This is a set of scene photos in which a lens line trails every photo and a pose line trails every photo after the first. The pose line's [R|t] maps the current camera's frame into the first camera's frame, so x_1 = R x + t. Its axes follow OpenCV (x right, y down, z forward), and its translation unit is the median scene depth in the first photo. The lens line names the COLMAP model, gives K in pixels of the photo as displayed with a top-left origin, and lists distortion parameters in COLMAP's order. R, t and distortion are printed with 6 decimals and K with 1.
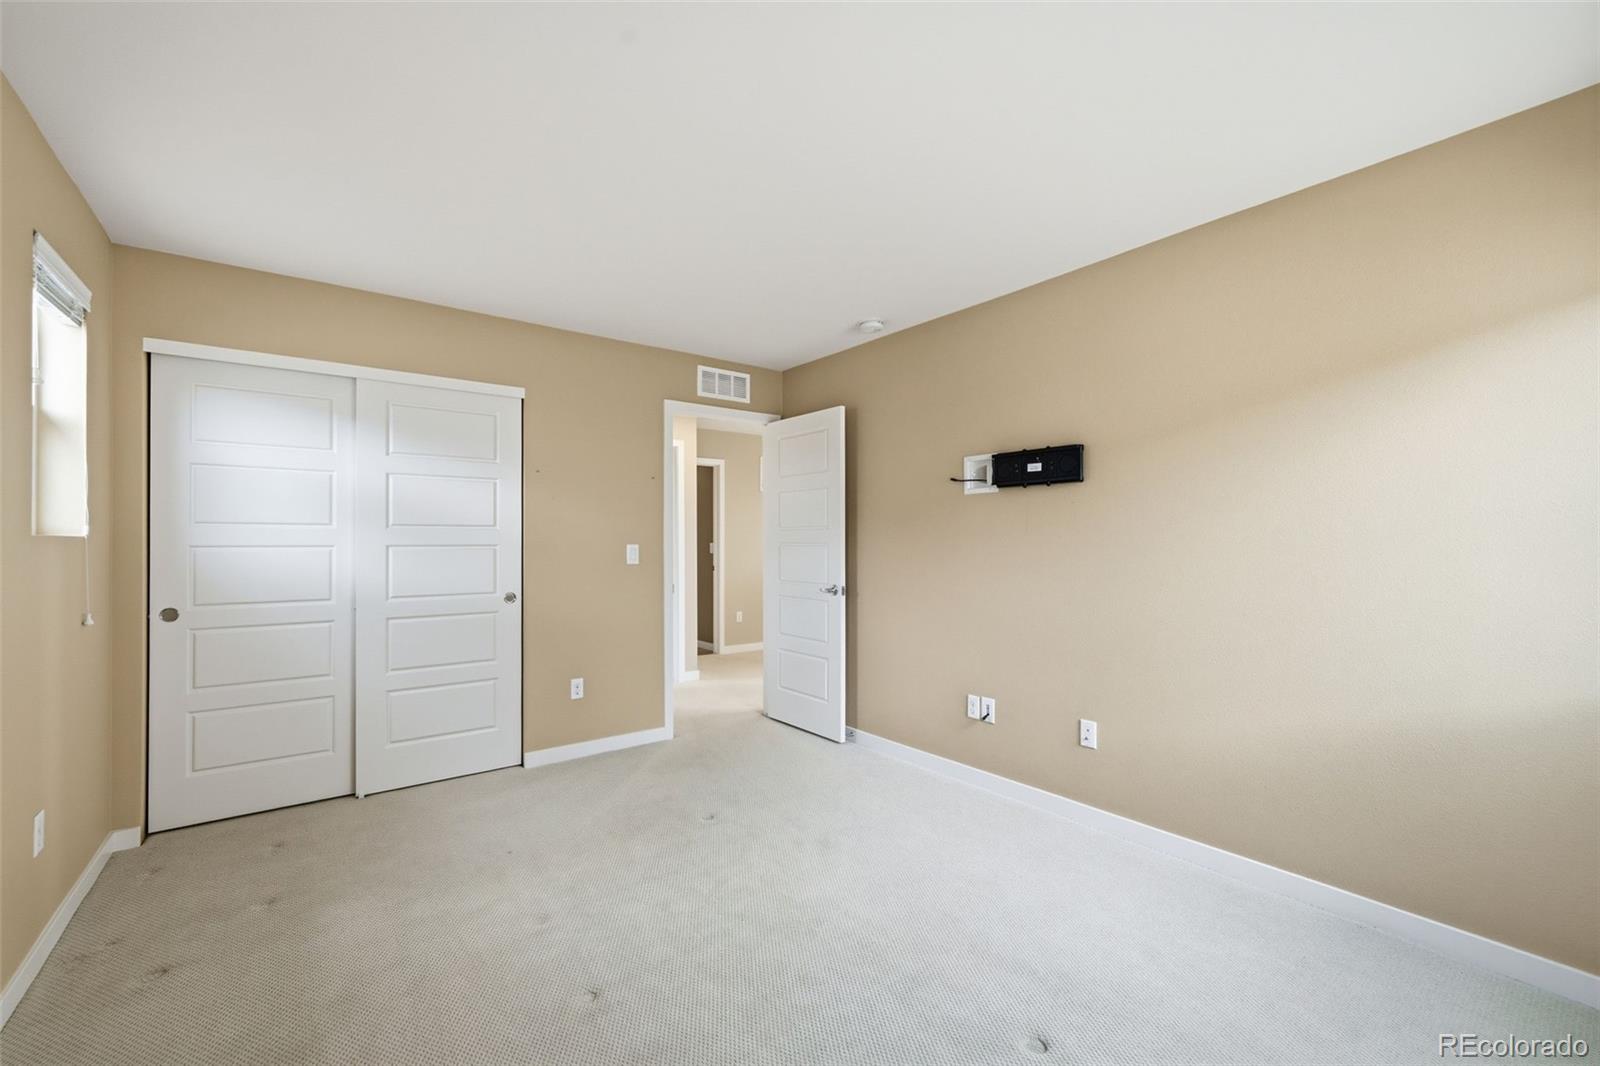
lens RADIAL K [[648.7, 0, 794.3], [0, 648.7, 534.3], [0, 0, 1]] dist [-0.001261, 0.000446]
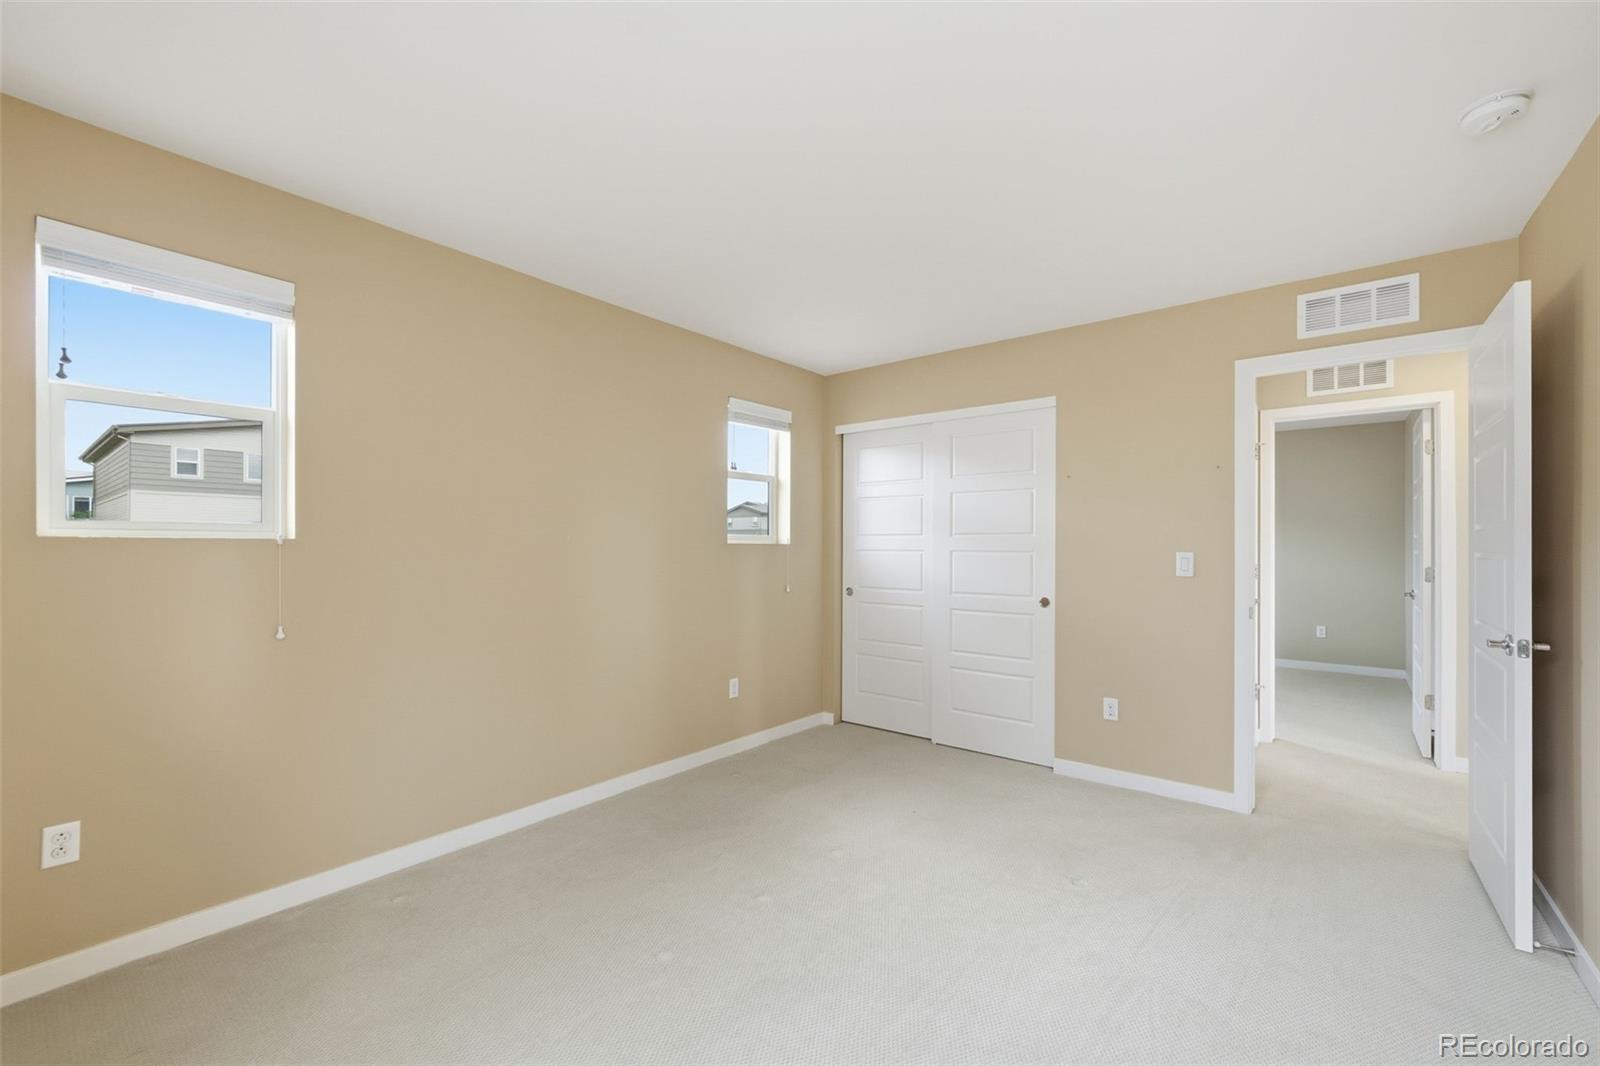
lens RADIAL K [[648.7, 0, 792.7], [0, 648.7, 539.7], [0, 0, 1]] dist [-0.001261, 0.000446]
pose [[0.243151, -0.009225, -0.969944, 0.466416], [0.006234, 0.999949, -0.007947, 0.003756], [0.969968, -0.004114, 0.243197, 0.360450]]
